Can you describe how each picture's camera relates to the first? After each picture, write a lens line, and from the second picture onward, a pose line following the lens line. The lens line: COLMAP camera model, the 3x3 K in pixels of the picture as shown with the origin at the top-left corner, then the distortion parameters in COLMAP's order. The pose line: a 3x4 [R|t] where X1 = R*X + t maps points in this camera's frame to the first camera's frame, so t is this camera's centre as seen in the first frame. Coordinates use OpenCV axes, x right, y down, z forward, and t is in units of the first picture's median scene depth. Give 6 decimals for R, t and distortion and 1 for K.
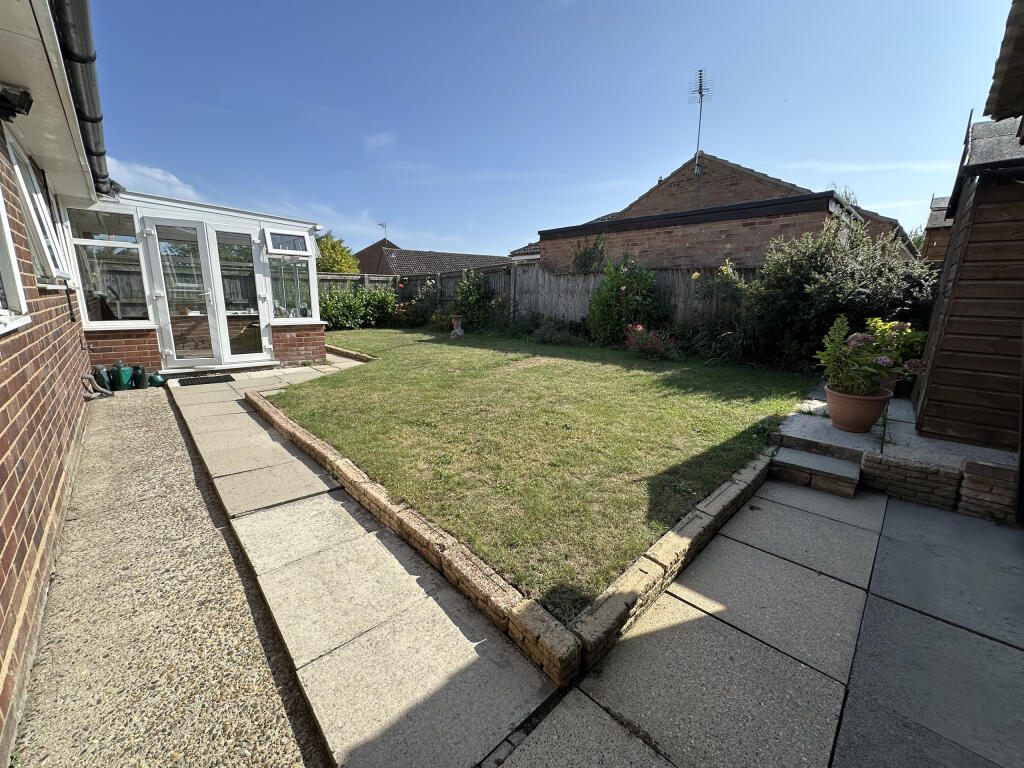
lens RADIAL K [[405.4, 0, 512.4], [0, 405.4, 383.6], [0, 0, 1]] dist [-0.002009, -0.000041]
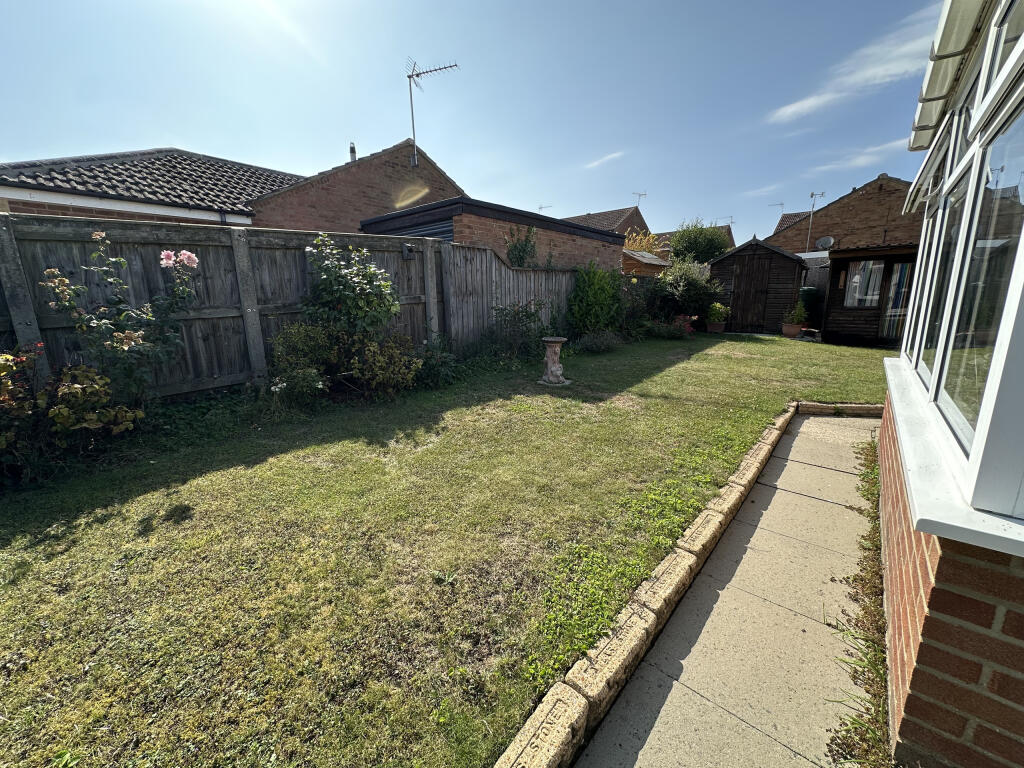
lens RADIAL K [[405.4, 0, 513.2], [0, 405.4, 383.8], [0, 0, 1]] dist [-0.002009, -0.000041]
pose [[-0.092840, -0.223345, 0.970308, -0.702320], [0.217135, 0.946520, 0.238646, -0.257840], [-0.971717, 0.232843, -0.039379, 1.130607]]
